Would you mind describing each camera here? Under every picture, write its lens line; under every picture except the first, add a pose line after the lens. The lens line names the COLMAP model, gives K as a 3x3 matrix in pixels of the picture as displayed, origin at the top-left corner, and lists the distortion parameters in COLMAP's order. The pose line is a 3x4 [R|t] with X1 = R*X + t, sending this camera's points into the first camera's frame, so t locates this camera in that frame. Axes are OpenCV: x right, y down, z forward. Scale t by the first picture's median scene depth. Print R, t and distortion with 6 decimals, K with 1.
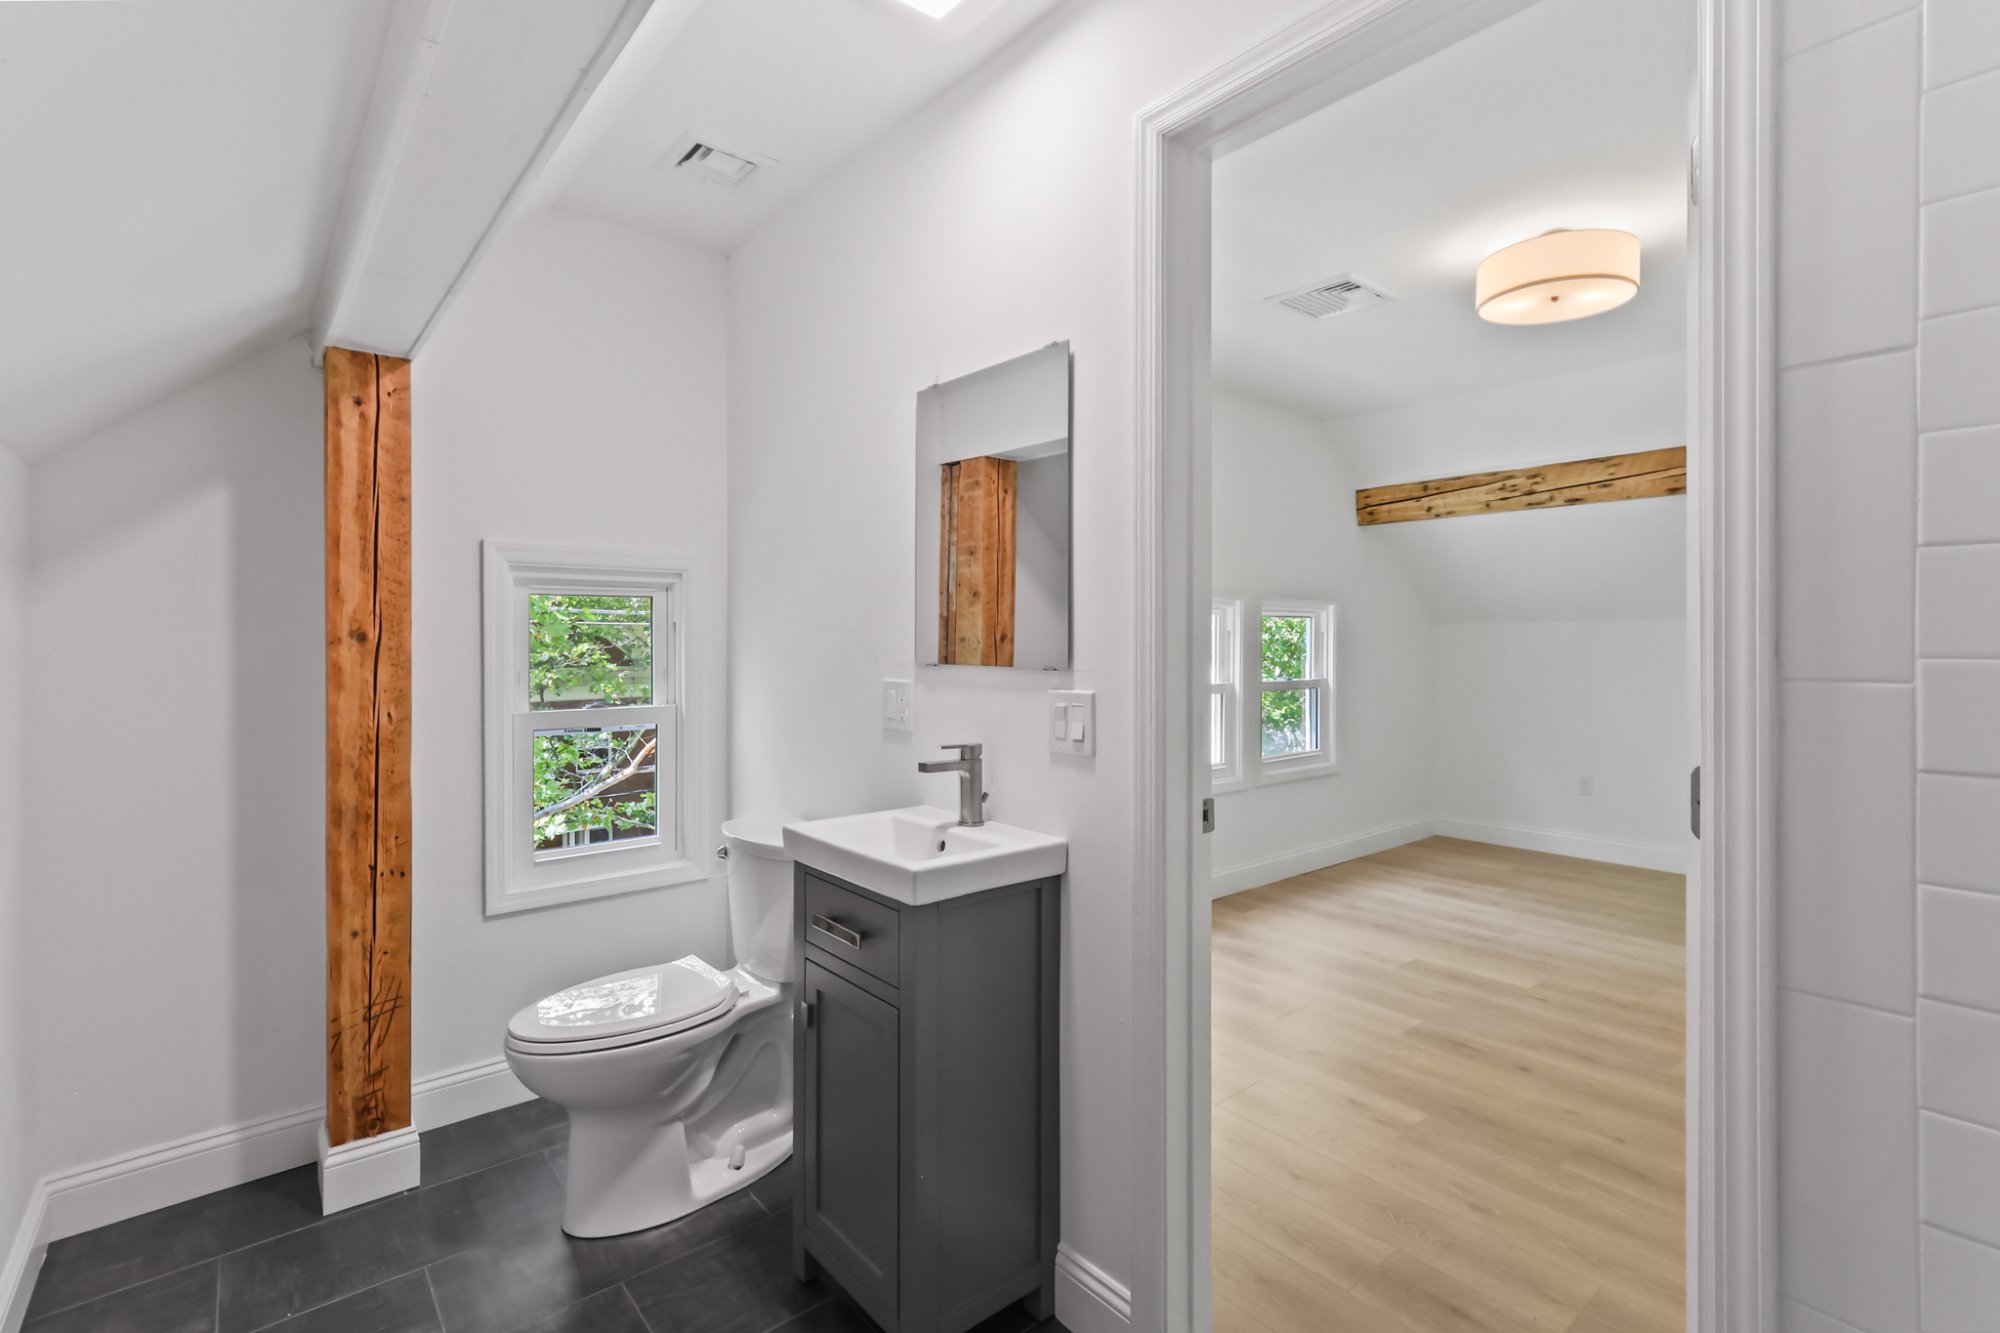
lens RADIAL K [[921.4, 0, 1005.1], [0, 921.4, 631.8], [0, 0, 1]] dist [-0.001052, -0.000232]
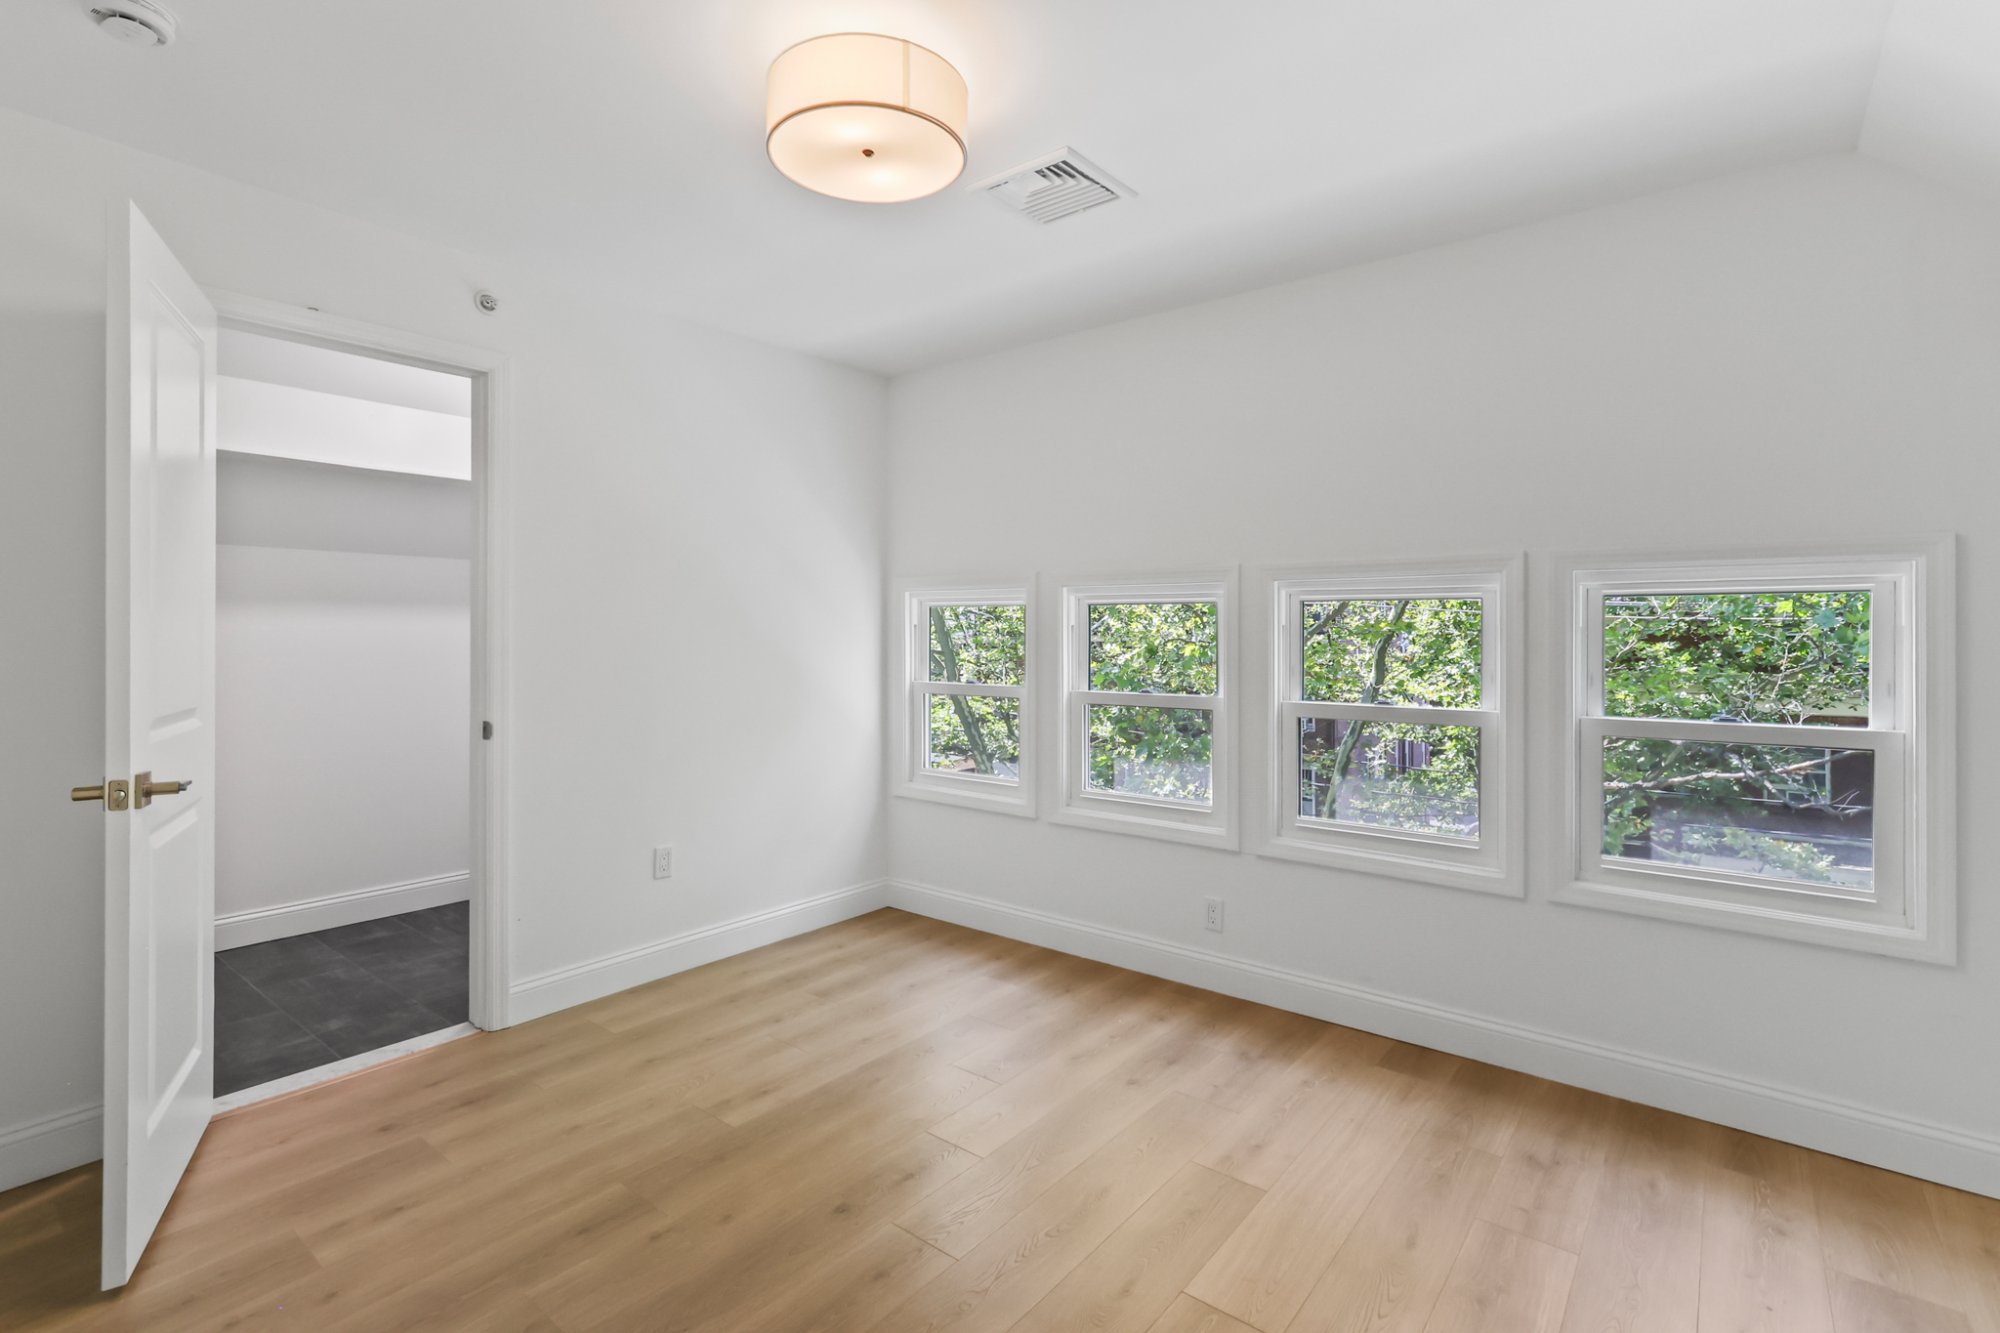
lens RADIAL K [[915.5, 0, 983.6], [0, 915.5, 638.5], [0, 0, 1]] dist [-0.000426, -0.000349]
pose [[0.197164, 0.000176, -0.980371, 0.746782], [0.005806, 0.999982, 0.001347, 0.004214], [0.980353, -0.005957, 0.197159, 0.547350]]
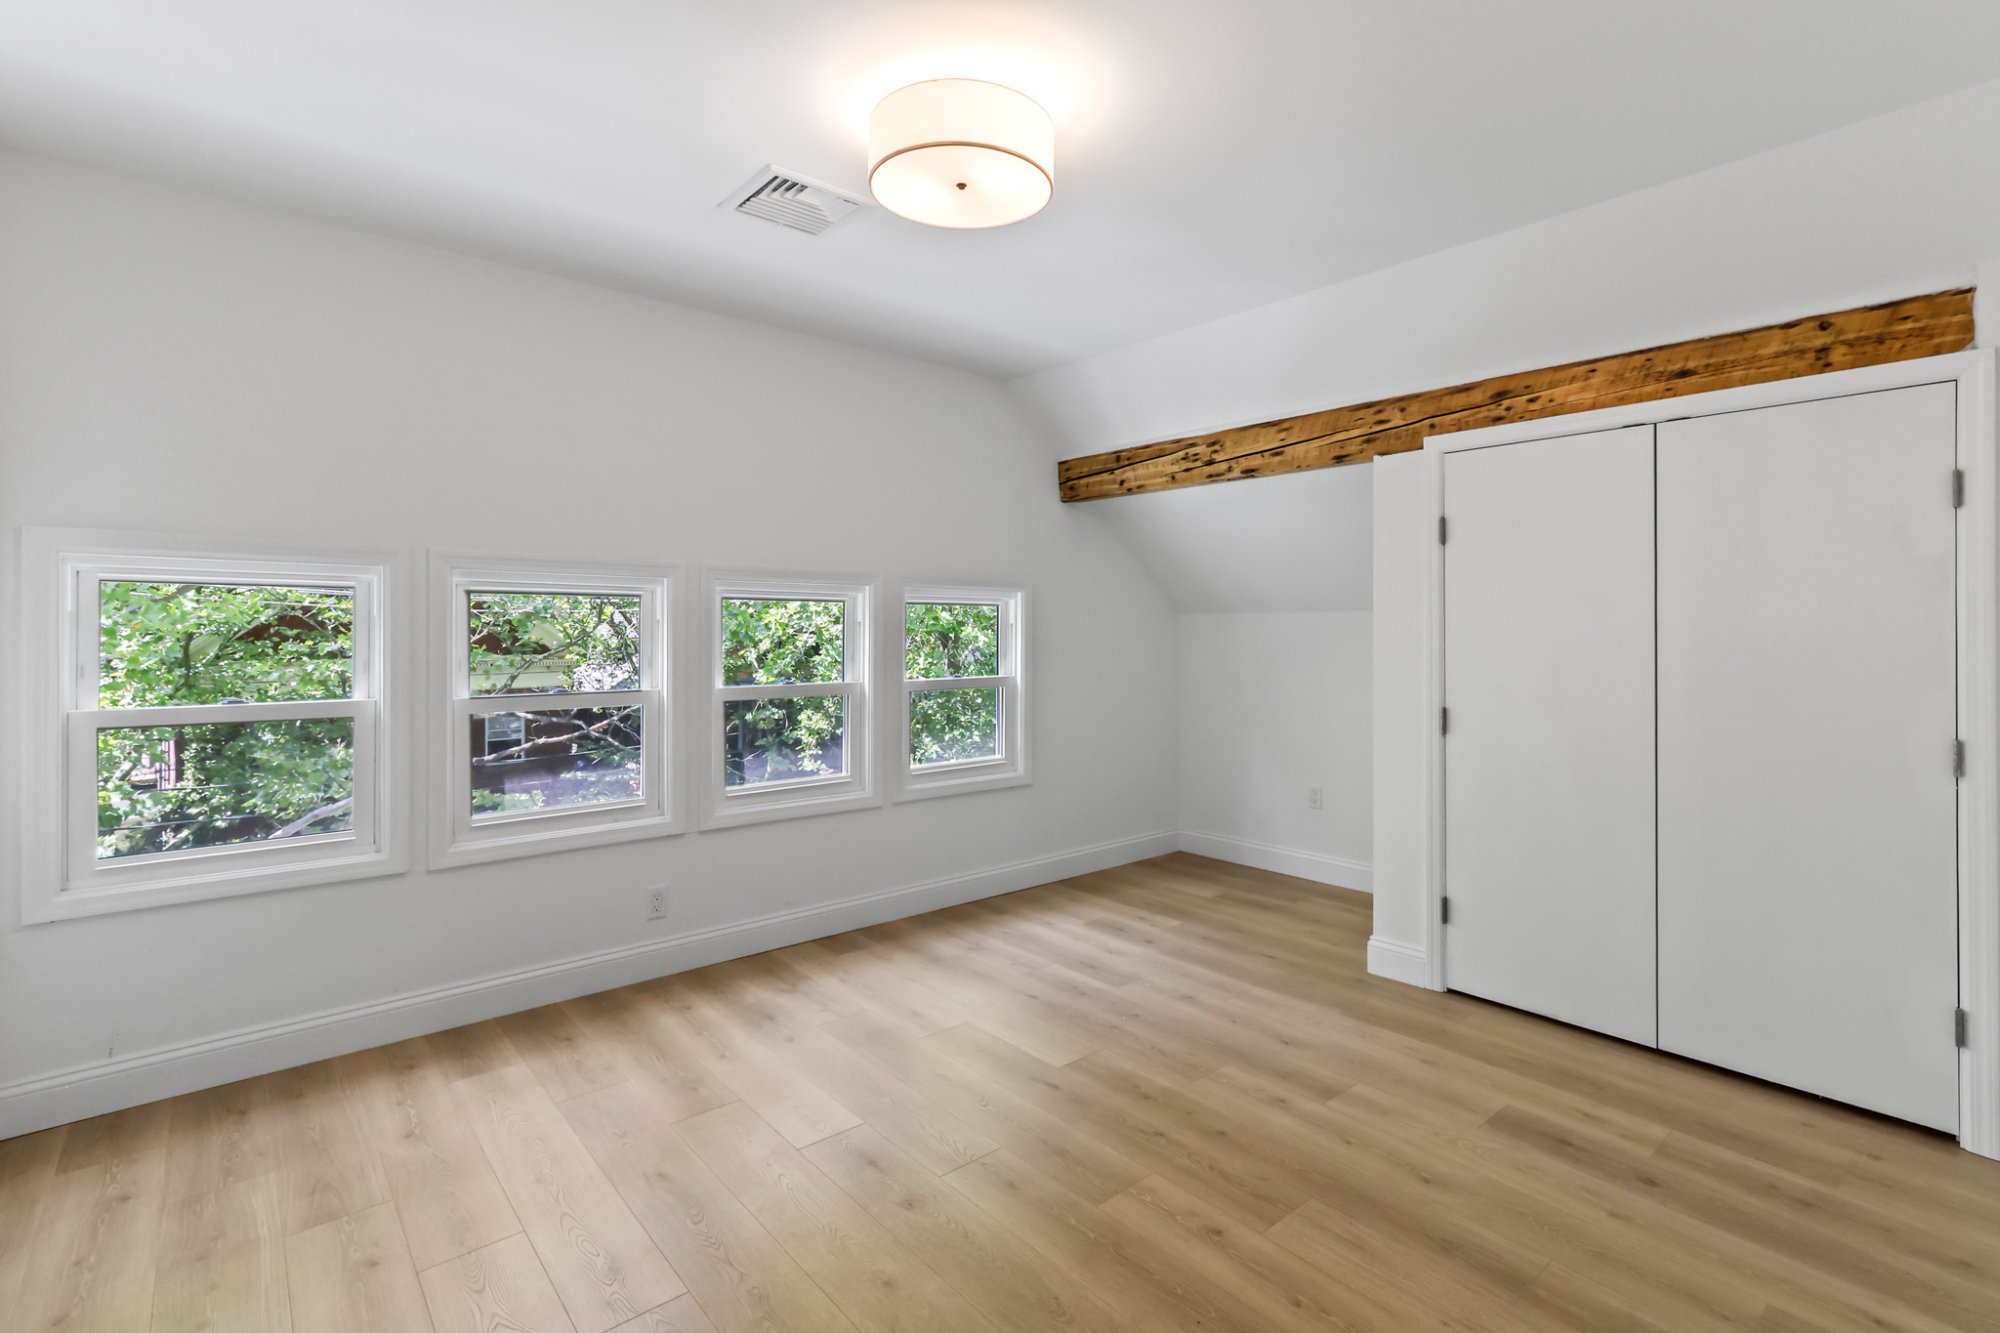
lens RADIAL K [[921.4, 0, 1005.1], [0, 921.4, 631.8], [0, 0, 1]] dist [-0.001052, -0.000232]
pose [[0.999833, 0.002895, 0.018028, 0.356591], [-0.003150, 0.999896, 0.014101, -0.004844], [-0.017986, -0.014155, 0.999738, 0.139453]]
